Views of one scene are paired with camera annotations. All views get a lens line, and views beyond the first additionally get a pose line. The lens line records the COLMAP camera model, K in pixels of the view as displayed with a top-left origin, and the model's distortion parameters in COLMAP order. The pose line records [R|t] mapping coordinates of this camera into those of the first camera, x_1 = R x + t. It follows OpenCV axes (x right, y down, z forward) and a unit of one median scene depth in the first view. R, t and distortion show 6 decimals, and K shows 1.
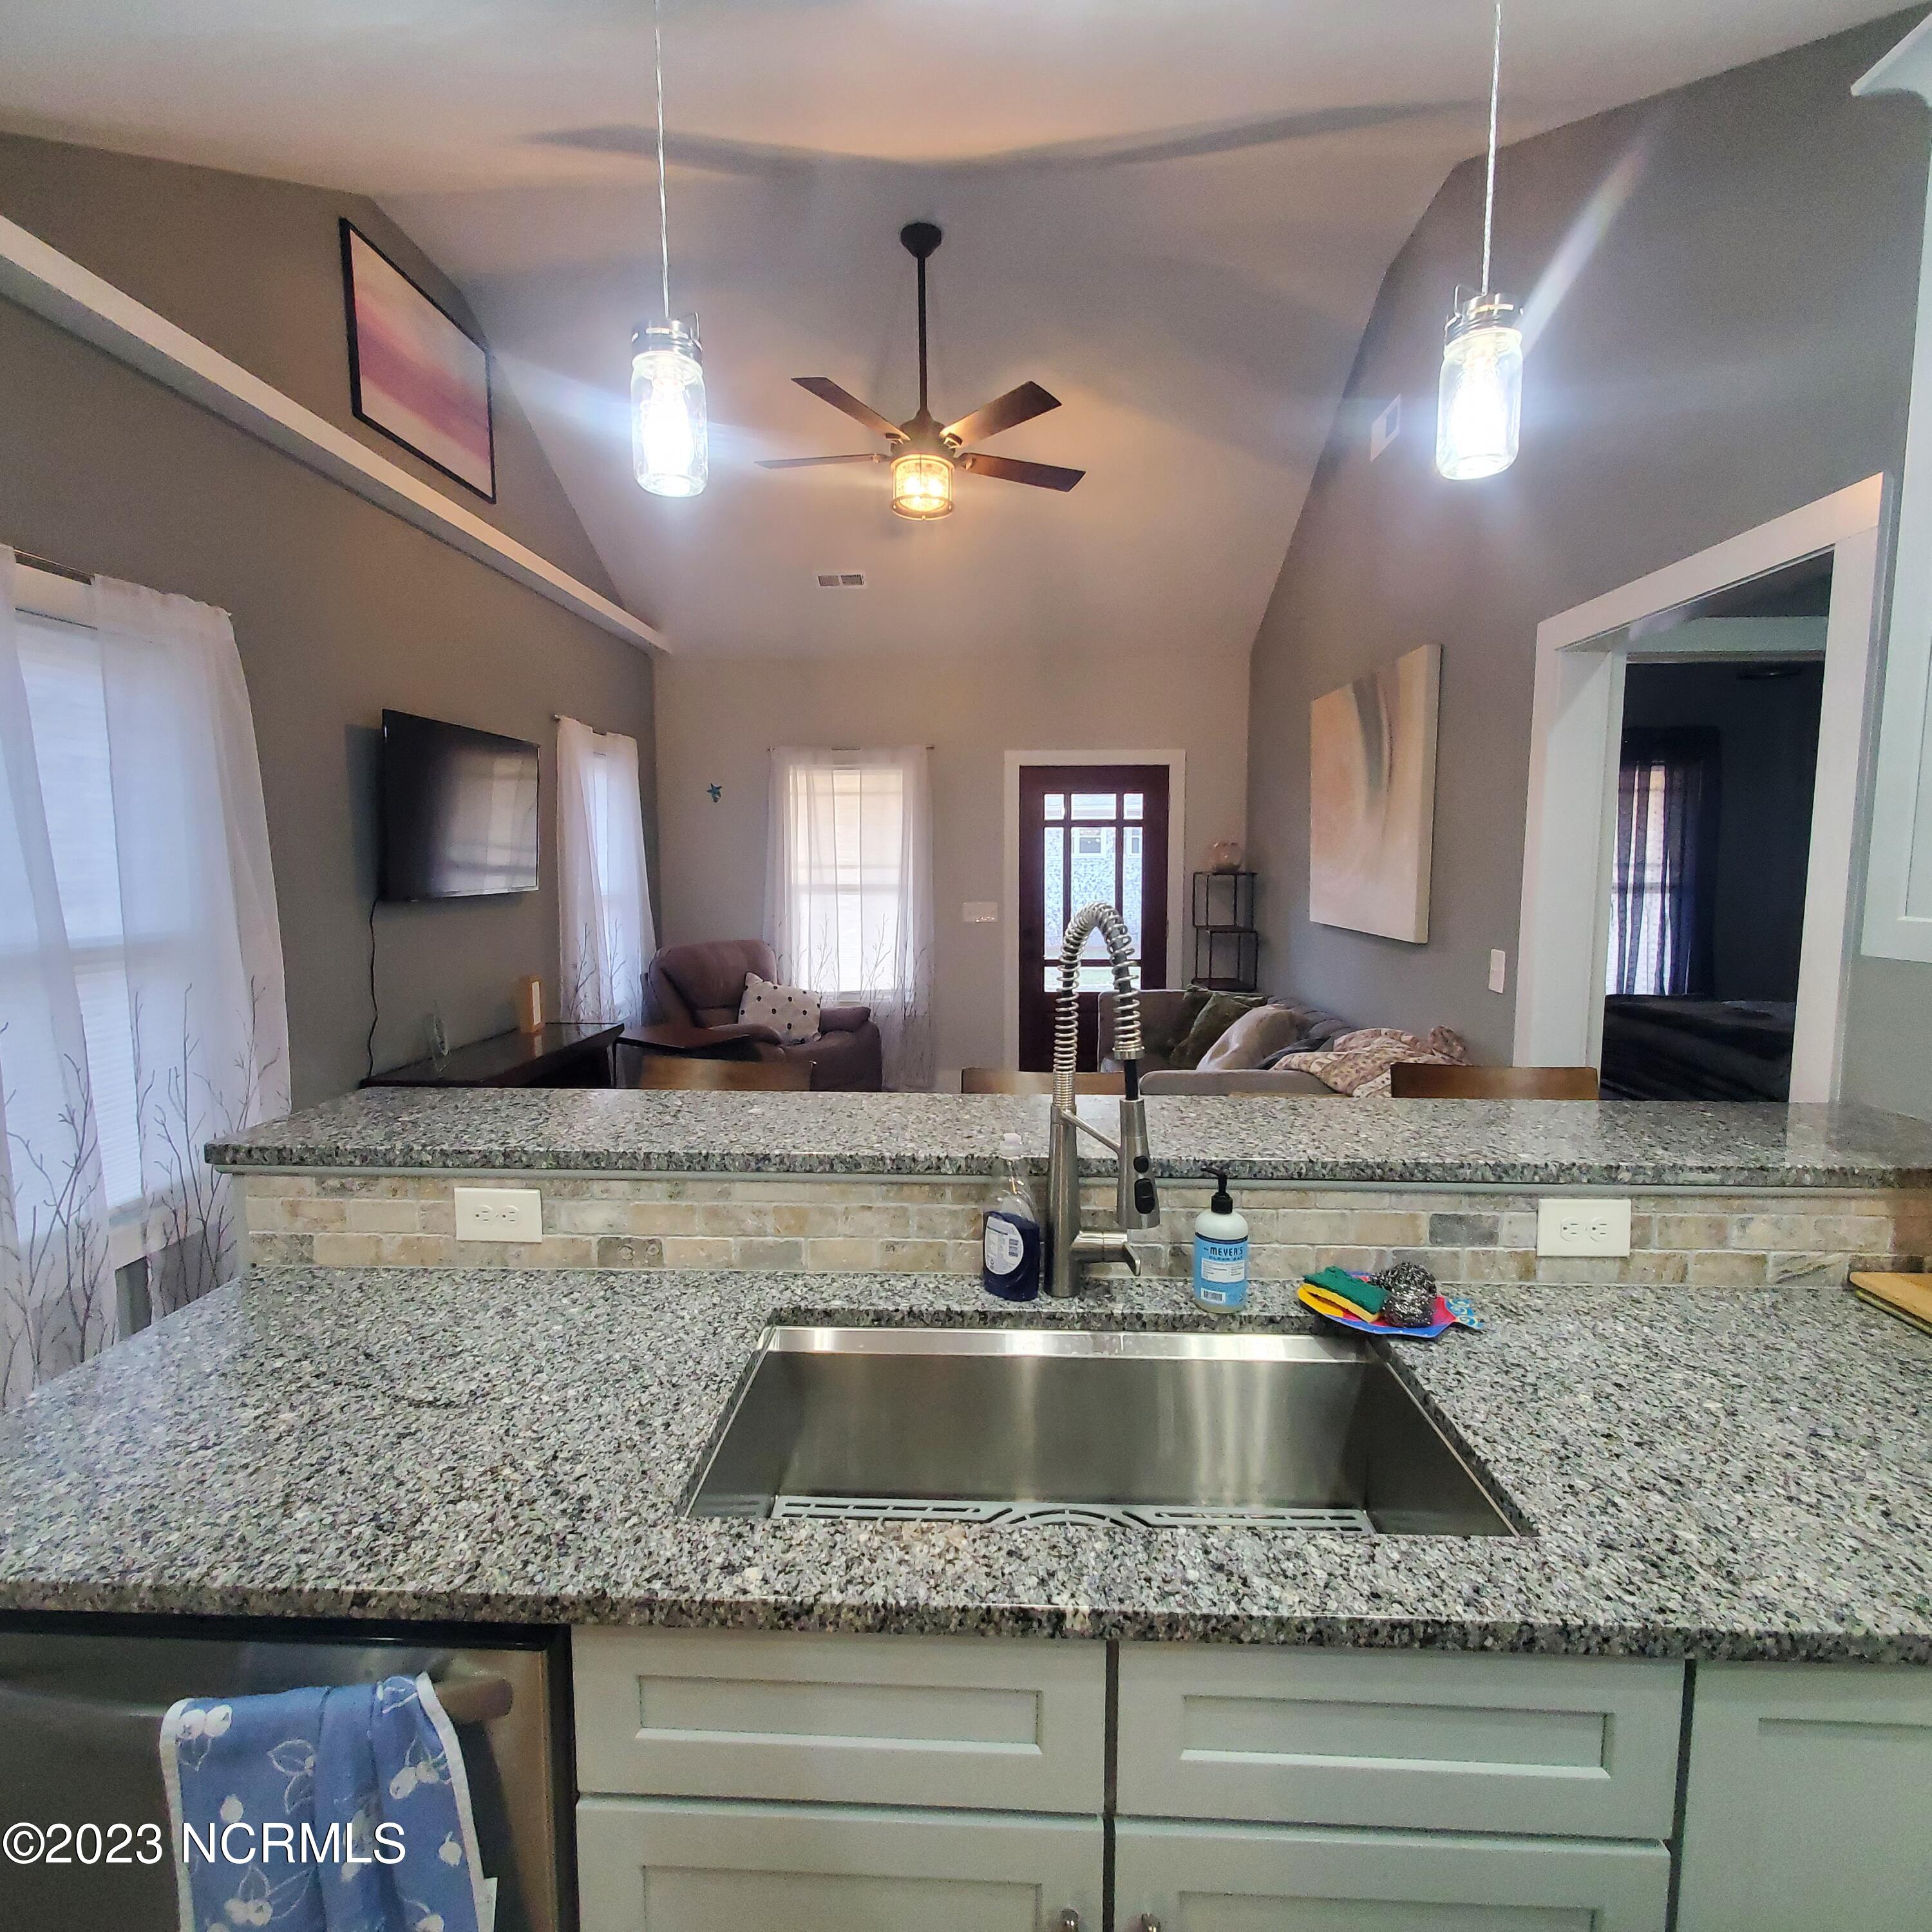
lens RADIAL K [[1016.2, 0, 957.6], [0, 1016.2, 961.1], [0, 0, 1]] dist [0.008644, -0.005014]
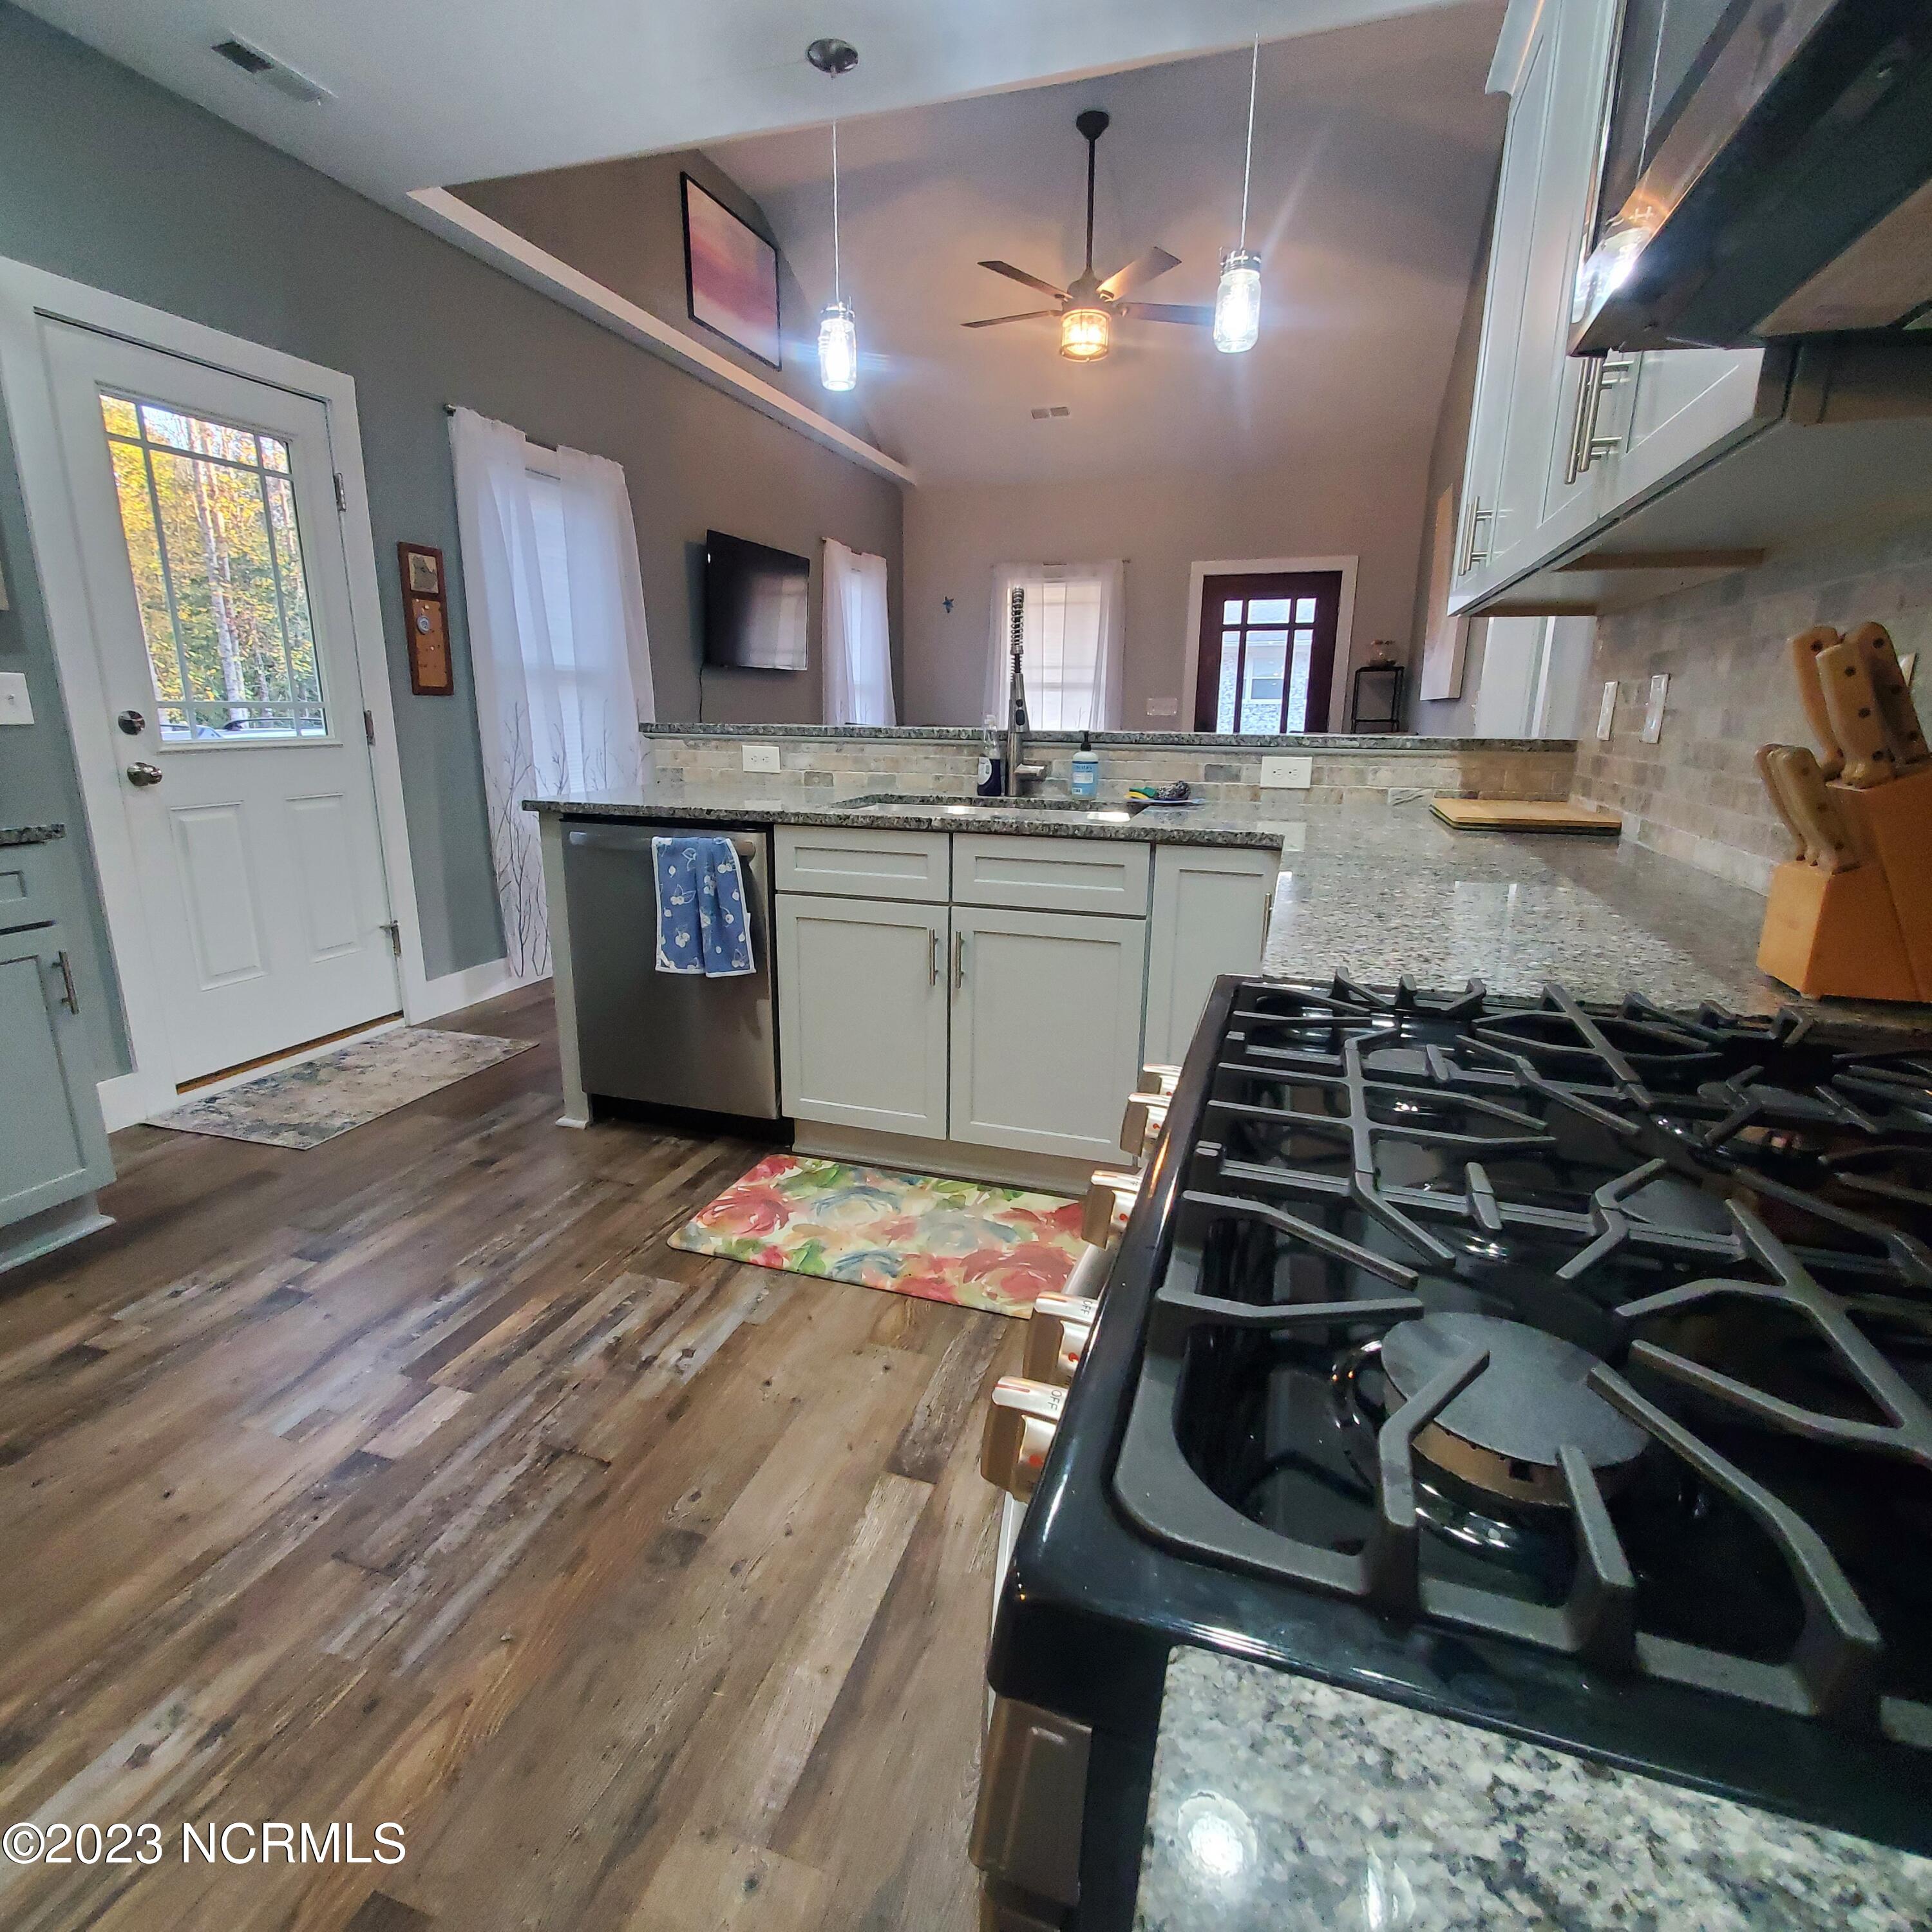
lens RADIAL K [[1016.2, 0, 957.6], [0, 1016.2, 961.1], [0, 0, 1]] dist [0.008644, -0.005014]
pose [[0.963628, 0.074469, -0.256663, 0.319178], [-0.037105, 0.988372, 0.147461, 0.208865], [0.264660, -0.132574, 0.955185, -0.598006]]
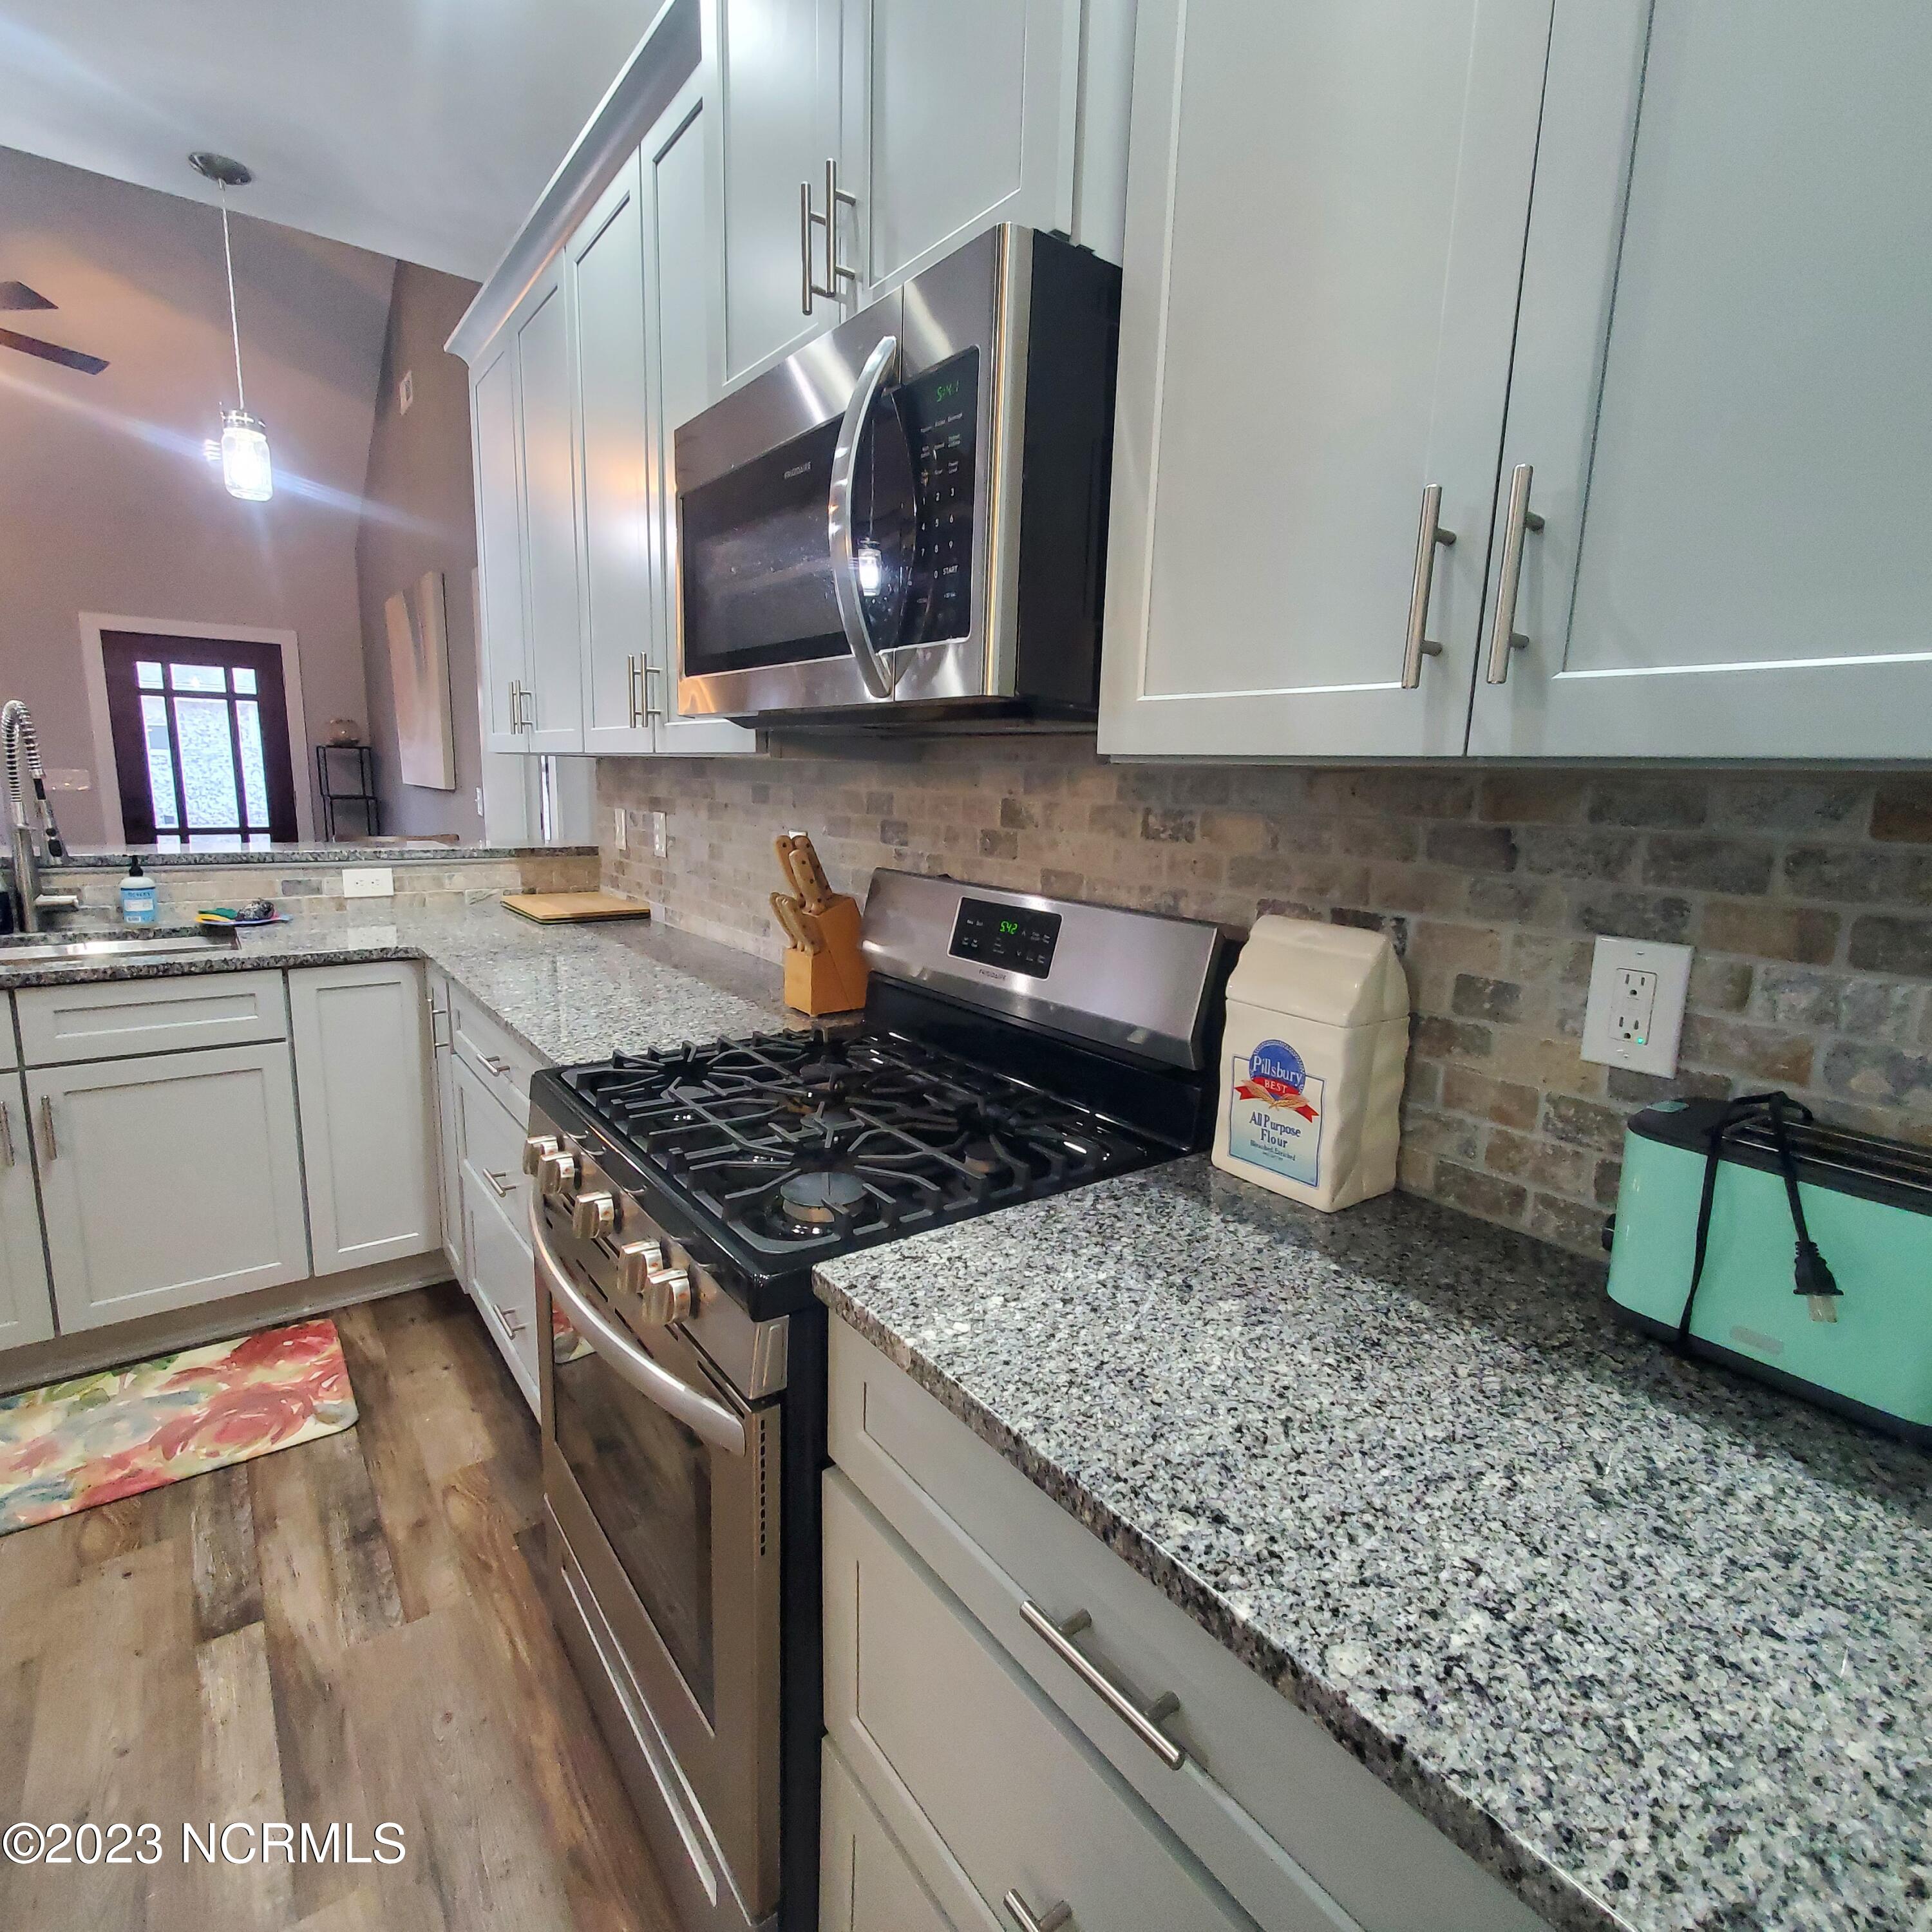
lens RADIAL K [[1018.9, 0, 964.6], [0, 1018.9, 961.6], [0, 0, 1]] dist [0.002370, -0.002043]
pose [[0.767547, -0.092566, 0.634274, 0.127292], [0.035599, 0.994147, 0.102007, 0.149782], [-0.640003, -0.055716, 0.766350, -0.818950]]
